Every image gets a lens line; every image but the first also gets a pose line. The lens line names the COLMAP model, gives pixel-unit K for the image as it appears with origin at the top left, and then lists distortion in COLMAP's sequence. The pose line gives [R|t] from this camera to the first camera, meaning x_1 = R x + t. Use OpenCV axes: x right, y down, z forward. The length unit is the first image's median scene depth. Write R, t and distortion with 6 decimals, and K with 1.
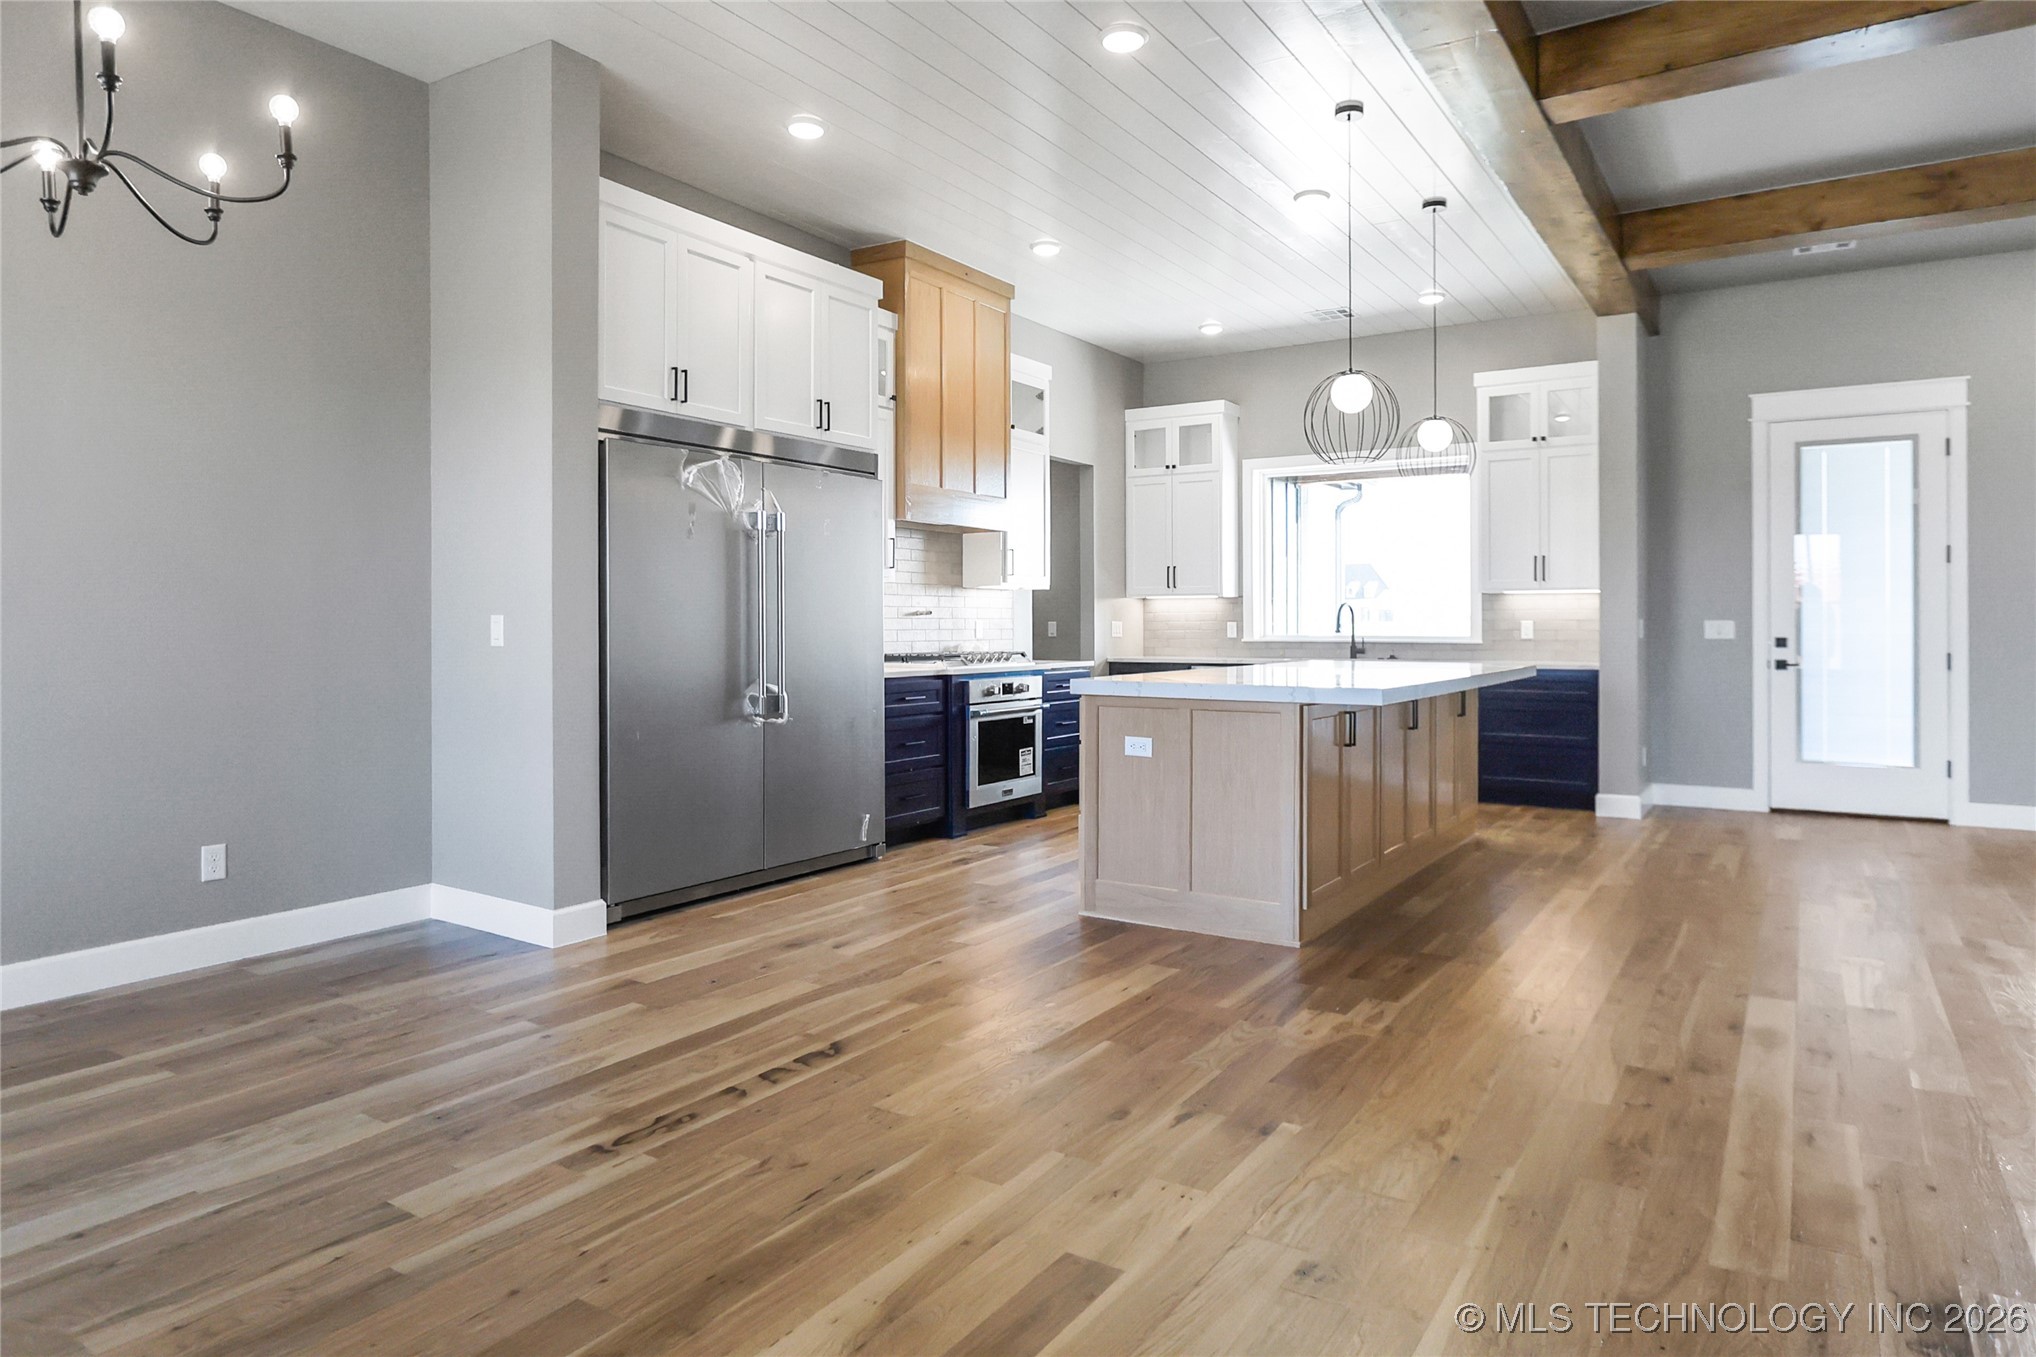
lens RADIAL K [[1218.1, 0, 1043.4], [0, 1218.1, 617.3], [0, 0, 1]] dist [-0.014098, 0.007094]
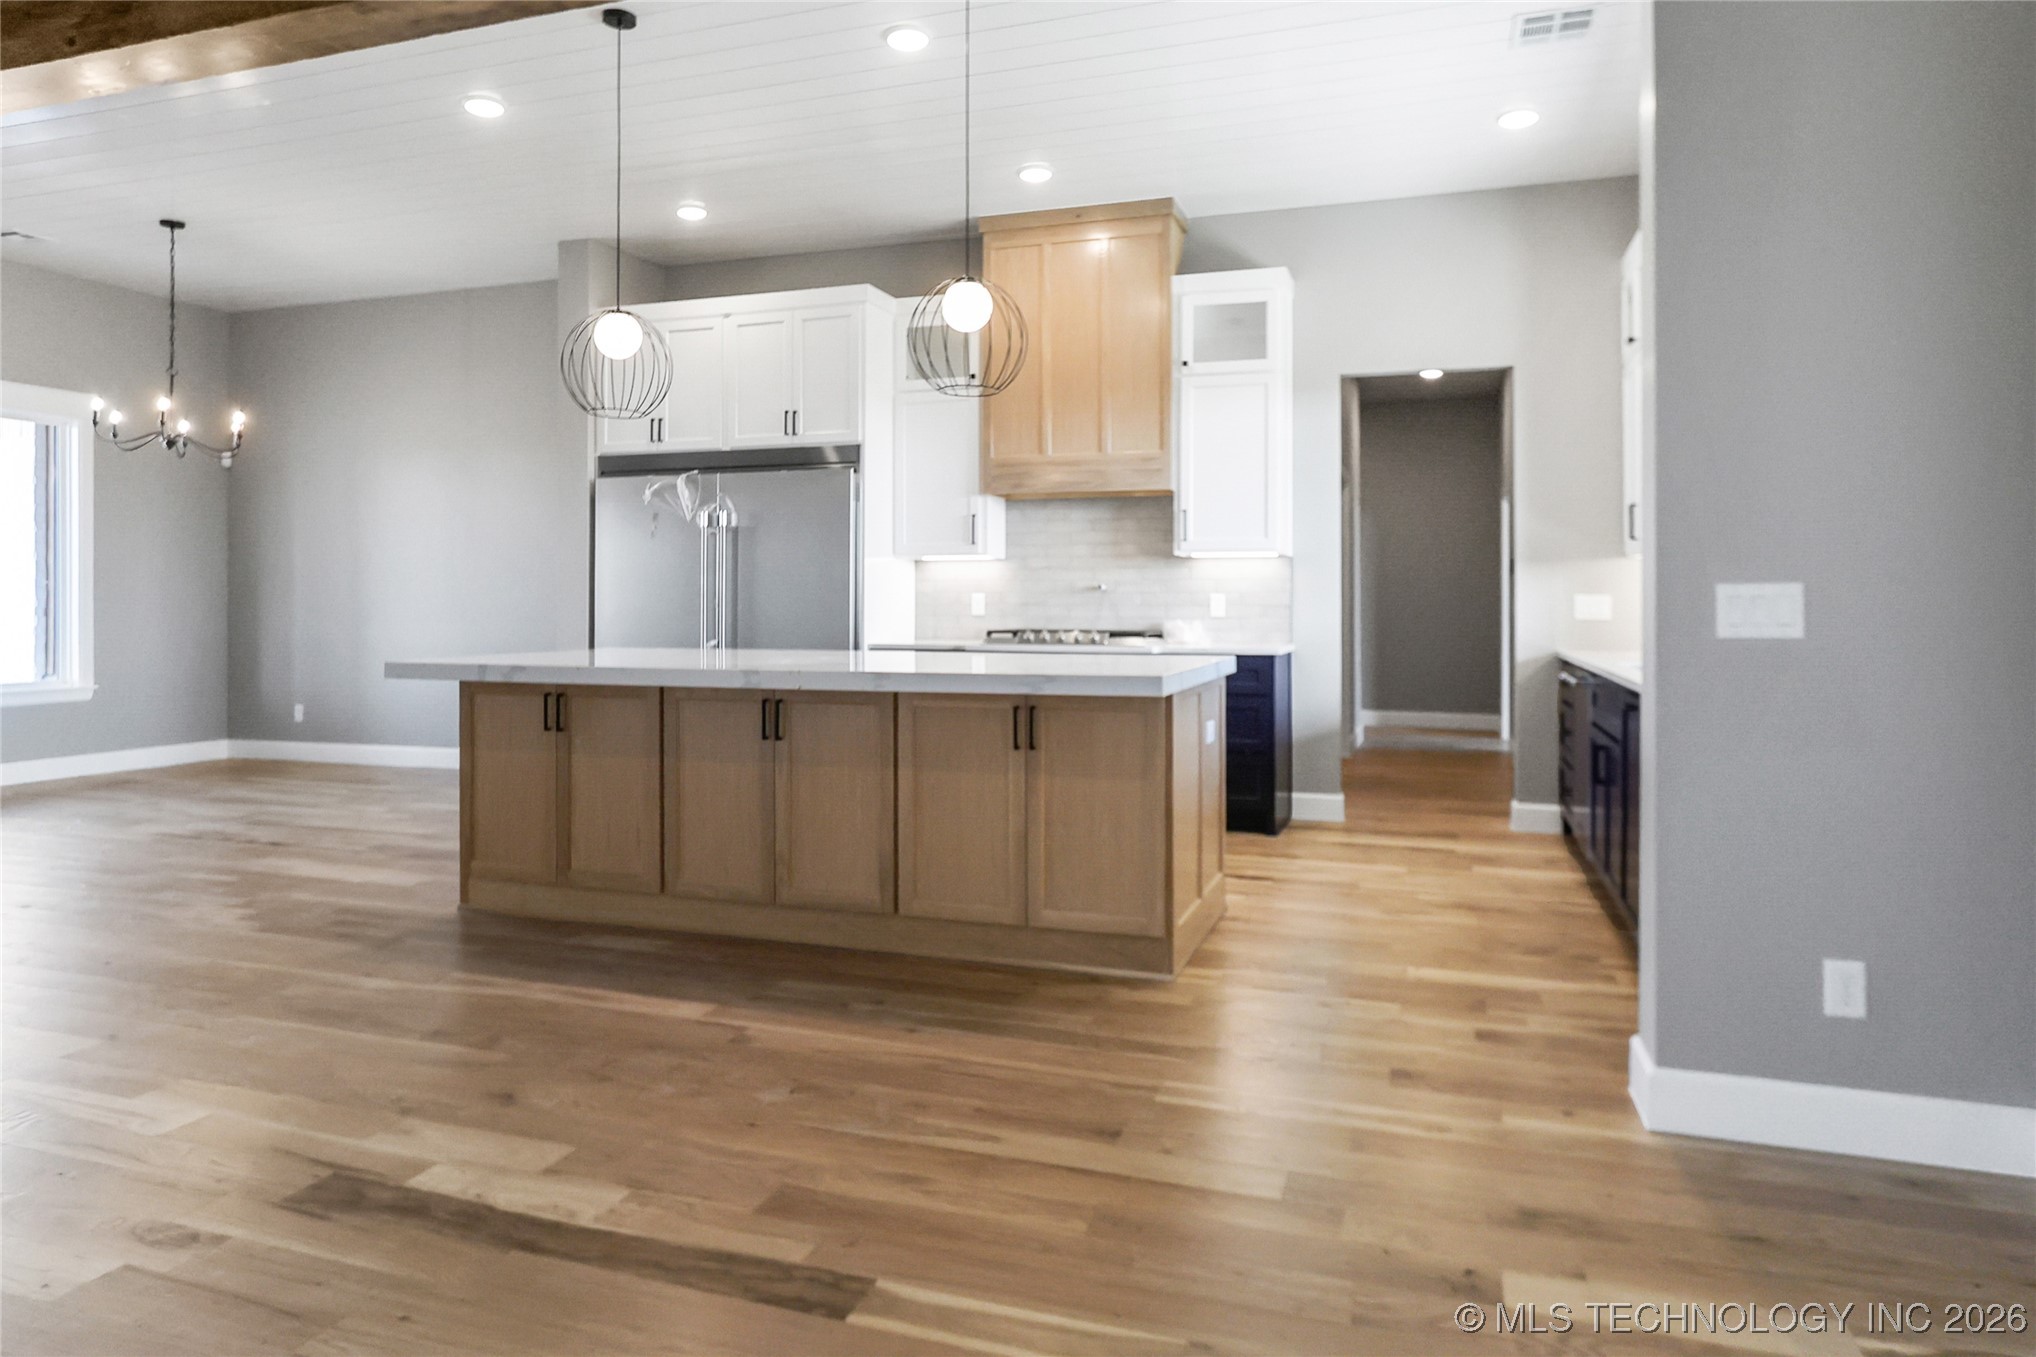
lens RADIAL K [[1218.1, 0, 1037.2], [0, 1218.1, 598.0], [0, 0, 1]] dist [-0.014098, 0.007094]
pose [[0.243910, -0.001726, -0.969796, 0.822409], [0.004953, 0.999988, -0.000534, 0.005238], [0.969785, -0.004673, 0.243916, 0.753934]]
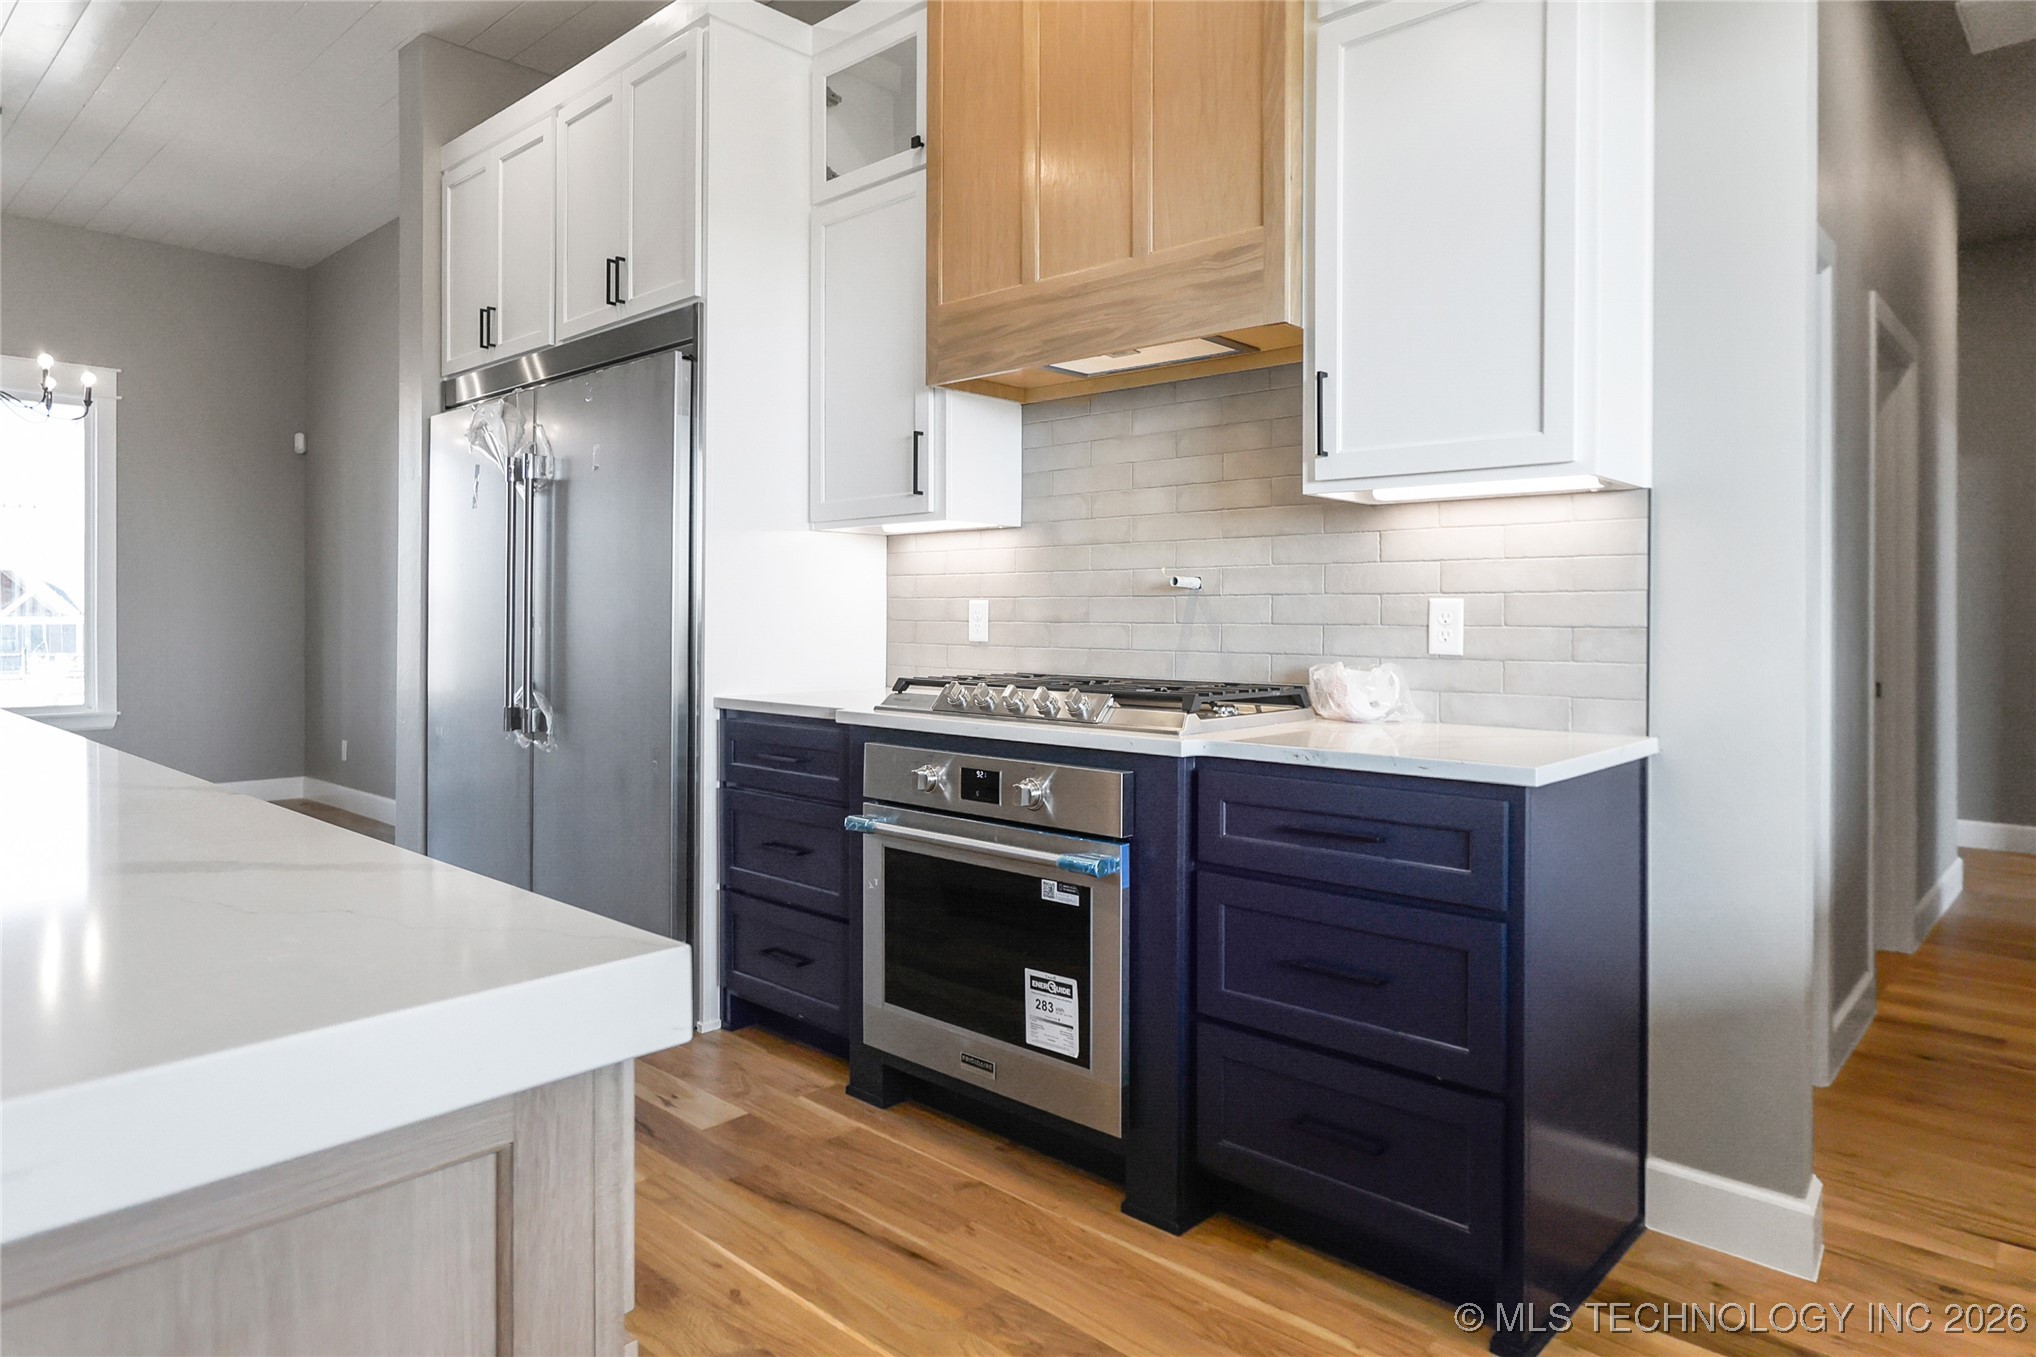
lens RADIAL K [[1218.1, 0, 1025.4], [0, 1218.1, 620.3], [0, 0, 1]] dist [-0.014098, 0.007094]
pose [[-0.179541, 0.007192, -0.983724, 0.323742], [0.004025, 0.999970, 0.006576, 0.006456], [0.983742, -0.002779, -0.179564, 1.060287]]
